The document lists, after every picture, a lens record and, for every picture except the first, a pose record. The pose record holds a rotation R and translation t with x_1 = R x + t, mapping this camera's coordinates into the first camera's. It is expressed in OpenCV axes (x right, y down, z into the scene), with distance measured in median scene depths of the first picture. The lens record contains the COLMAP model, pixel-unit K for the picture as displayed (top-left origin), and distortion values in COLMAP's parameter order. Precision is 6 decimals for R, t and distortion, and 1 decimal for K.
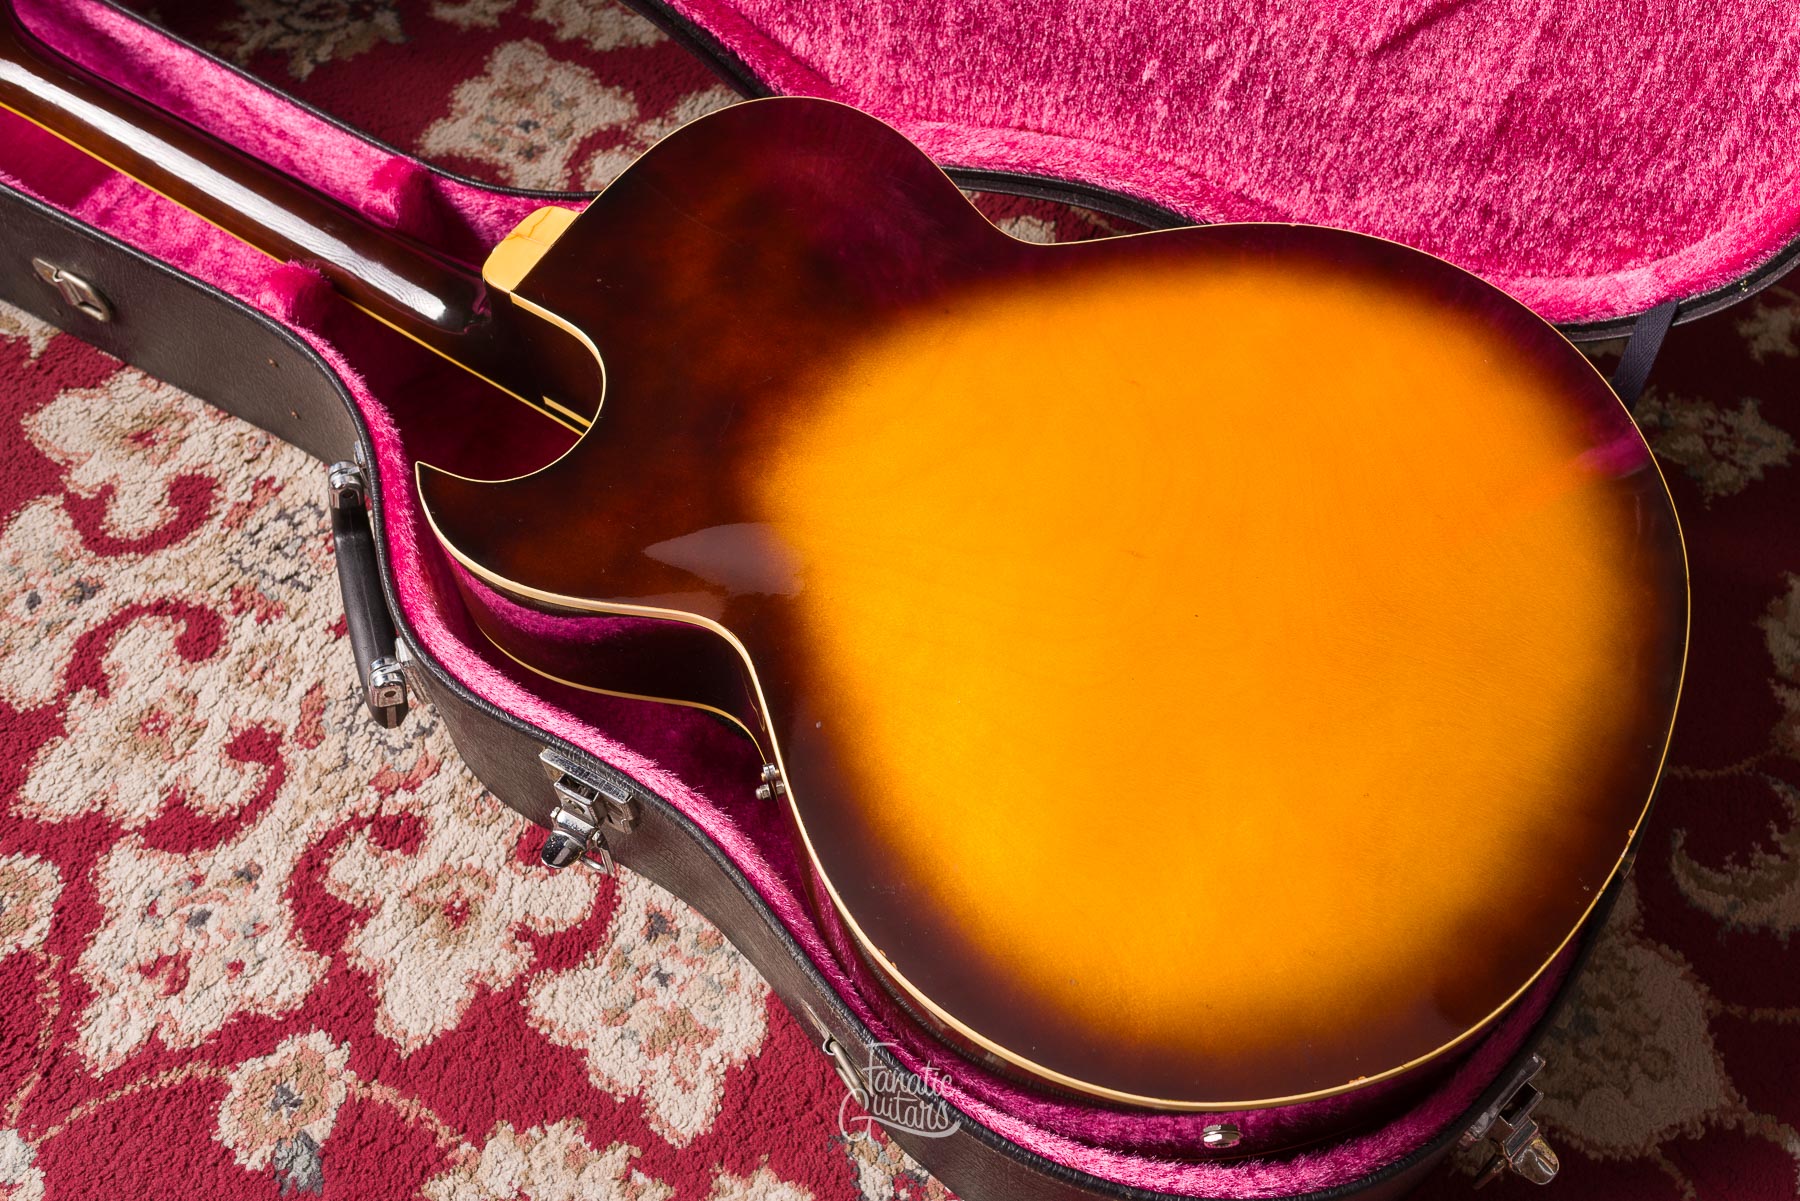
lens RADIAL K [[1857.4, 0, 962.6], [0, 1857.4, 557.8], [0, 0, 1]] dist [0.007192, -0.015685]
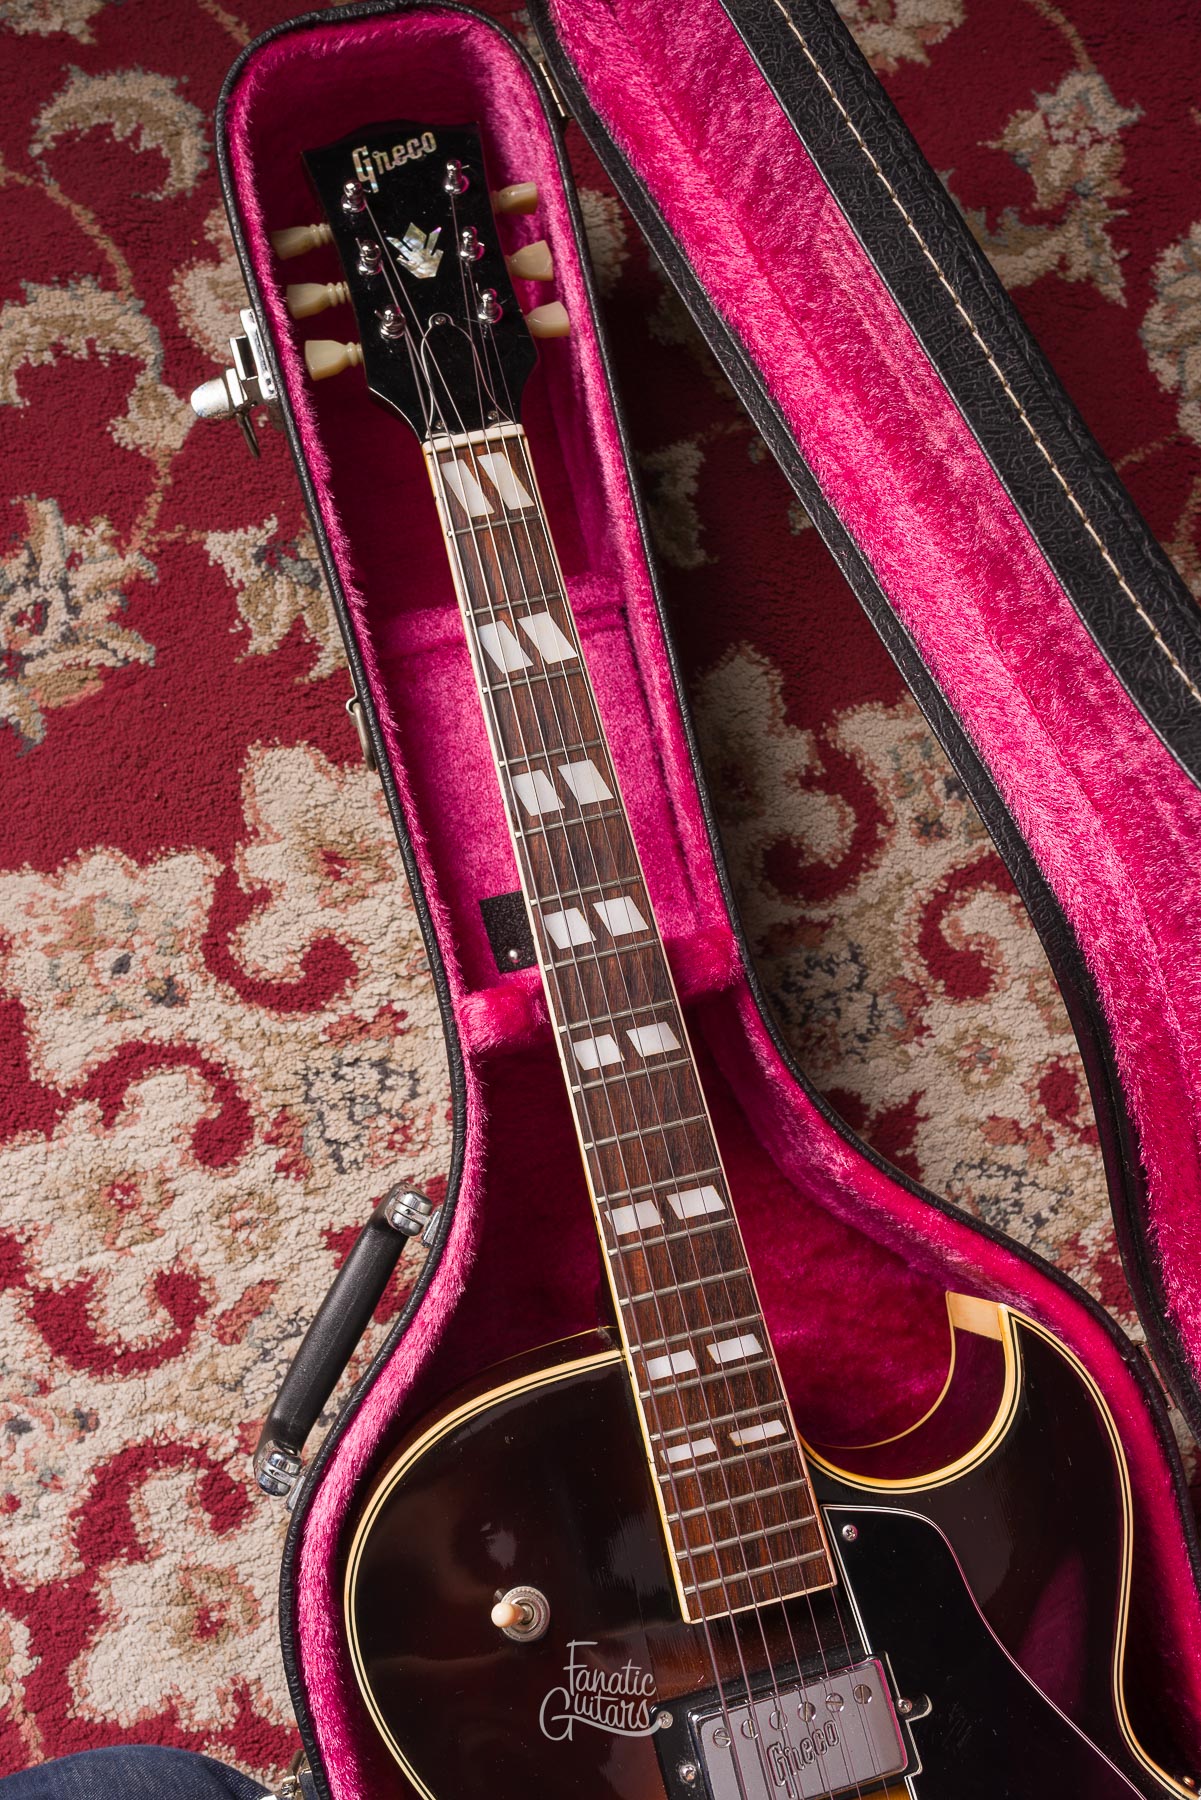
lens RADIAL K [[1741.9, 0, 599.2], [0, 1741.9, 905.7], [0, 0, 1]] dist [0.003492, -0.003639]
pose [[0.700113, 0.707748, -0.094523, -0.291638], [-0.621073, 0.668919, 0.408430, -0.504819], [0.352294, -0.227242, 0.907882, 0.337603]]
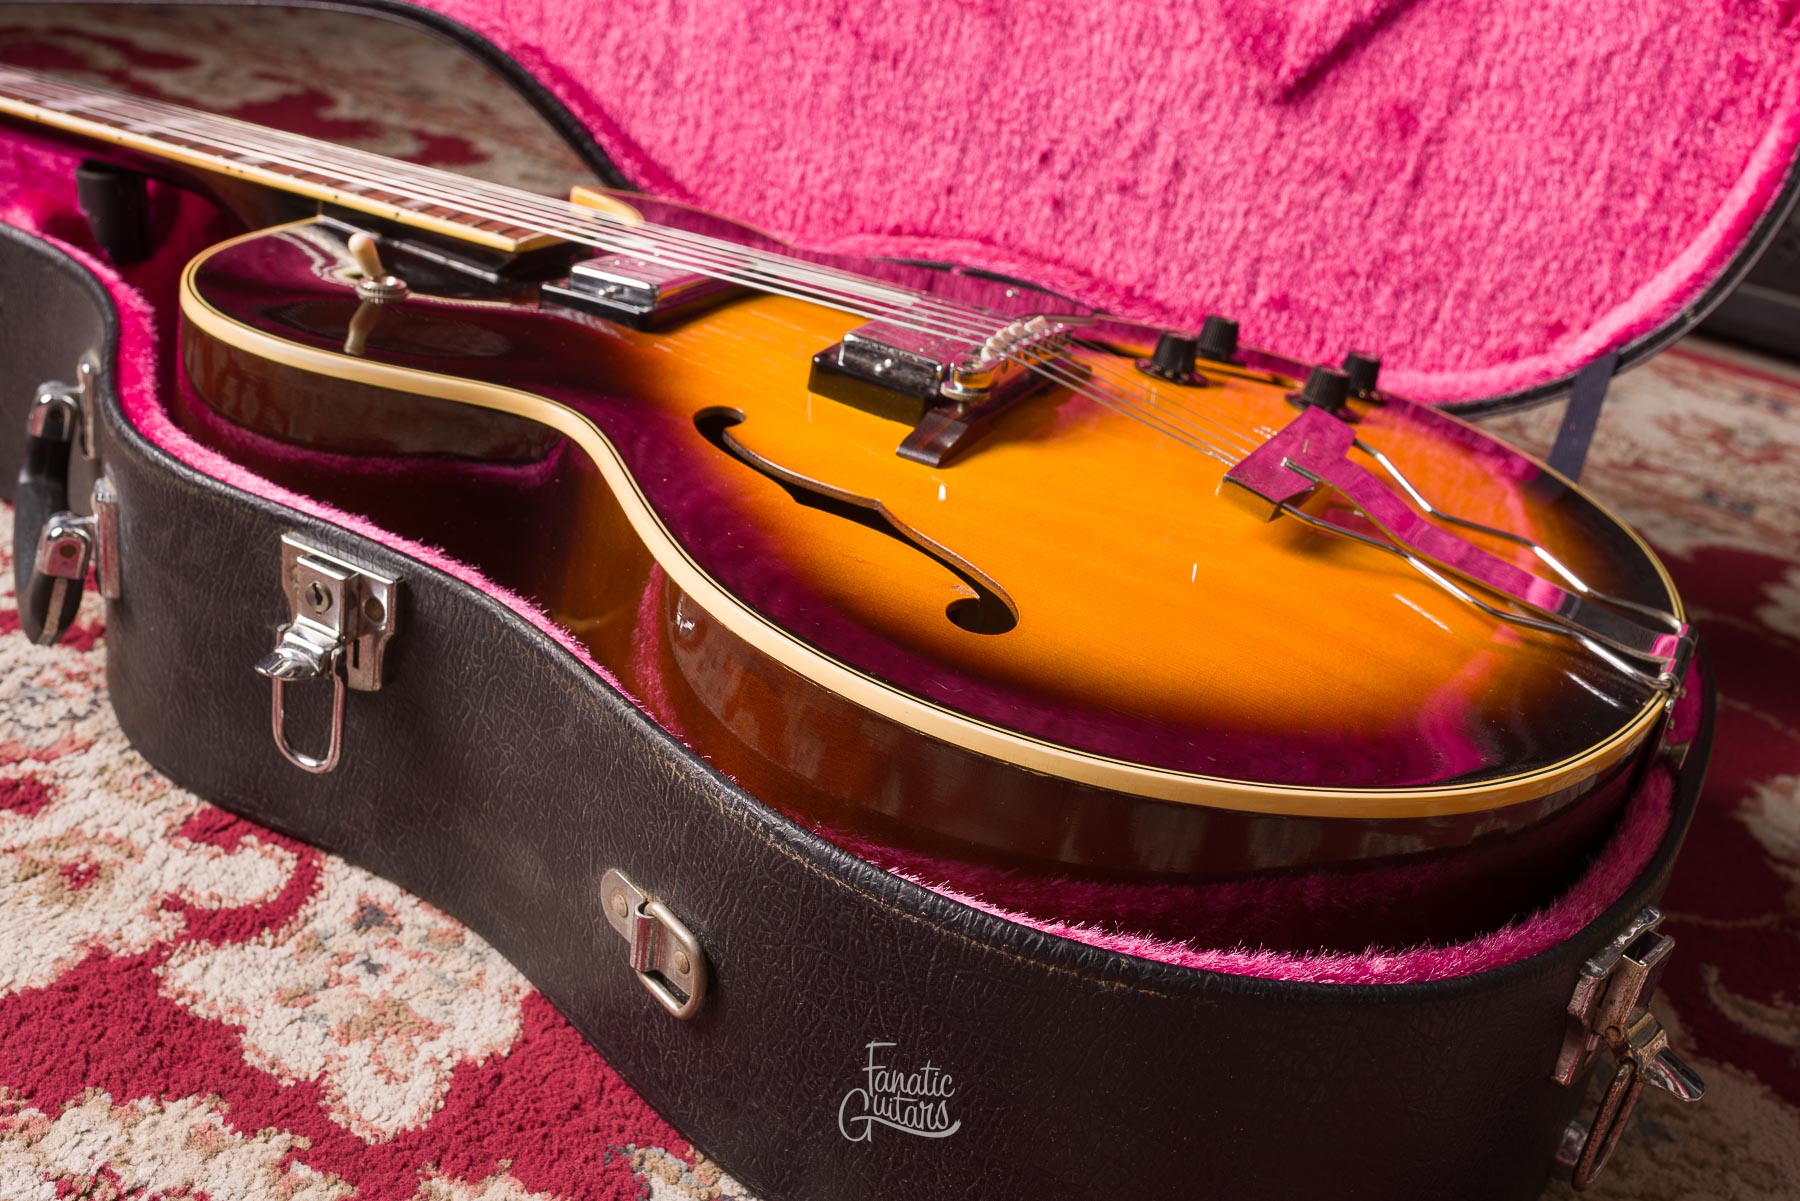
lens RADIAL K [[1961.5, 0, 887.8], [0, 1961.5, 599.1], [0, 0, 1]] dist [0.003975, 0.000098]
pose [[0.987683, 0.107900, 0.113310, -0.065419], [-0.034523, 0.856620, -0.514792, 0.445390], [-0.152610, 0.504539, 0.849794, 0.267529]]
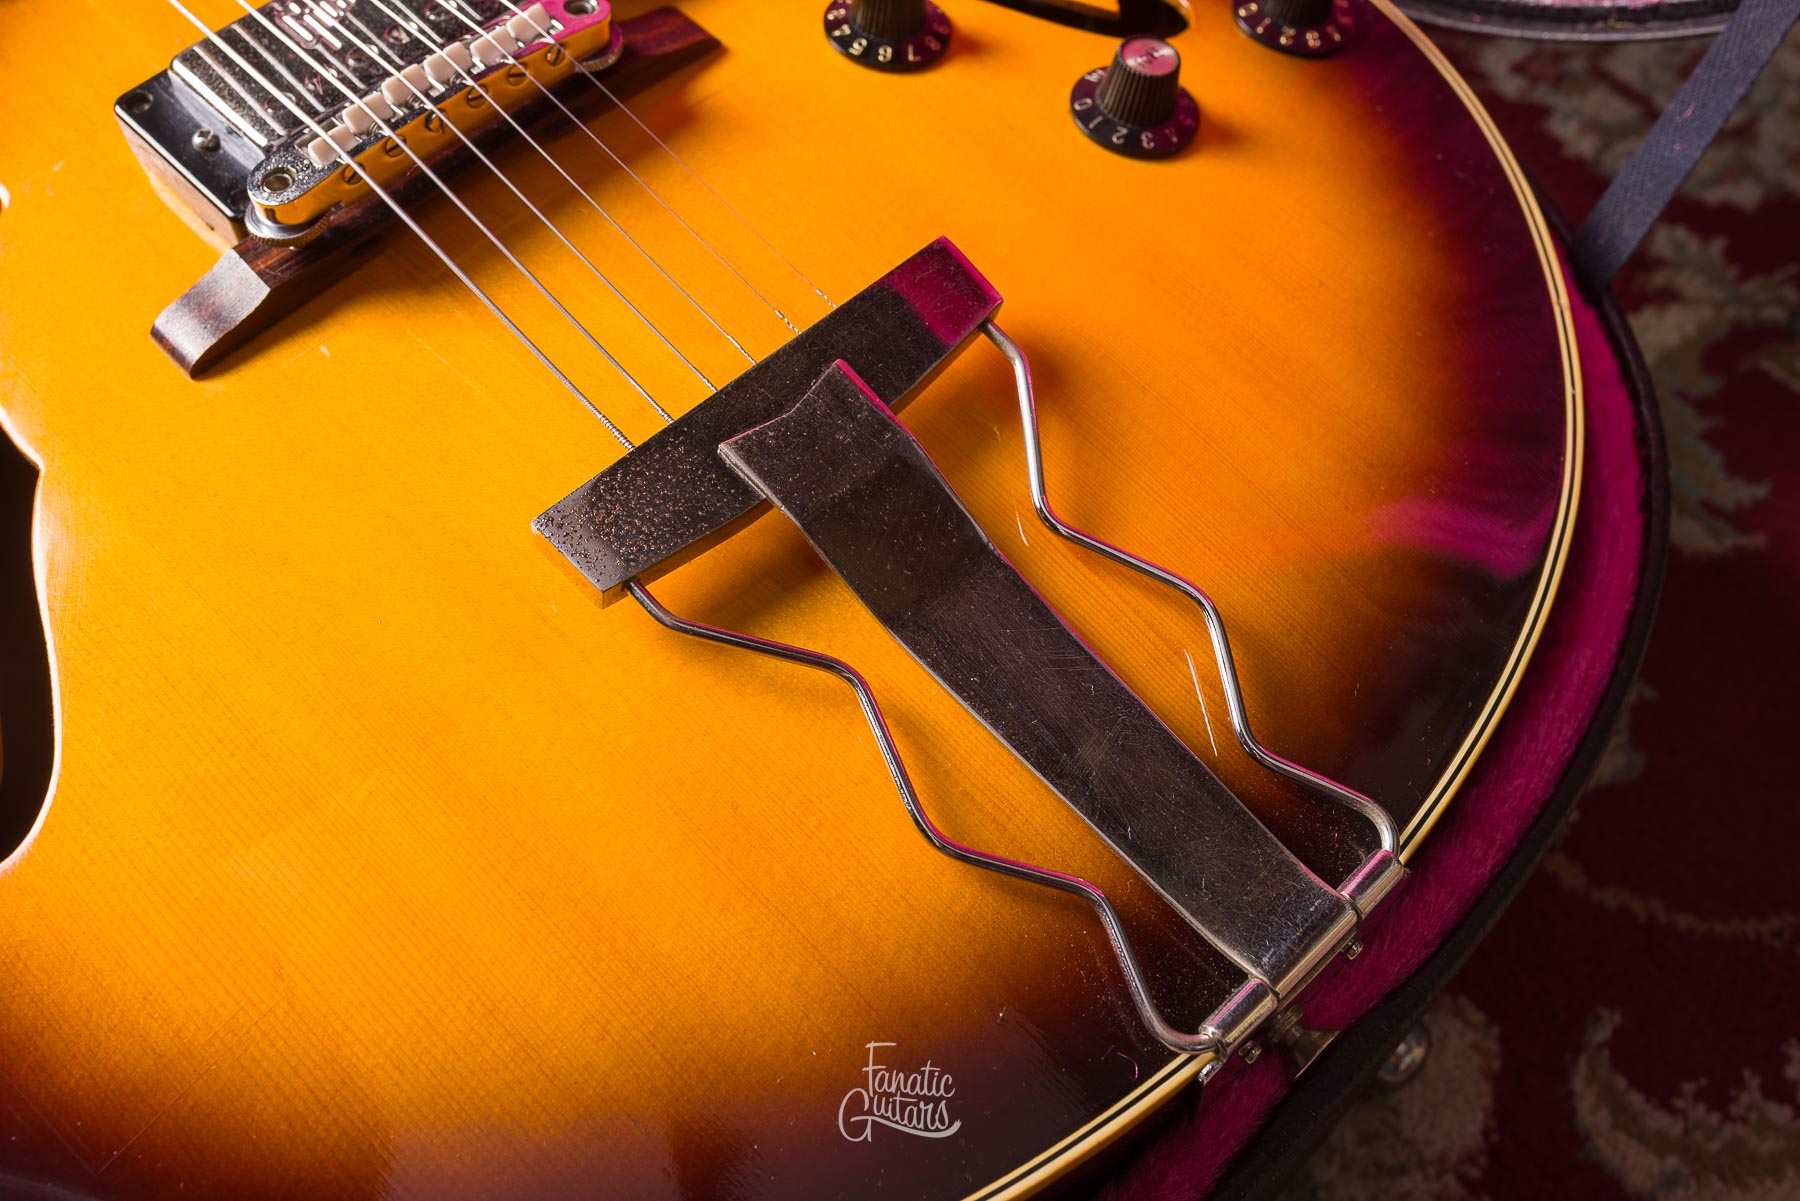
lens RADIAL K [[1796.2, 0, 896.2], [0, 1796.2, 602.6], [0, 0, 1]] dist [0.002150, 0.002296]
pose [[0.964293, 0.224771, -0.140057, 0.231994], [-0.221117, 0.974371, 0.041331, 0.056102], [0.145758, -0.008886, 0.989280, 0.458836]]
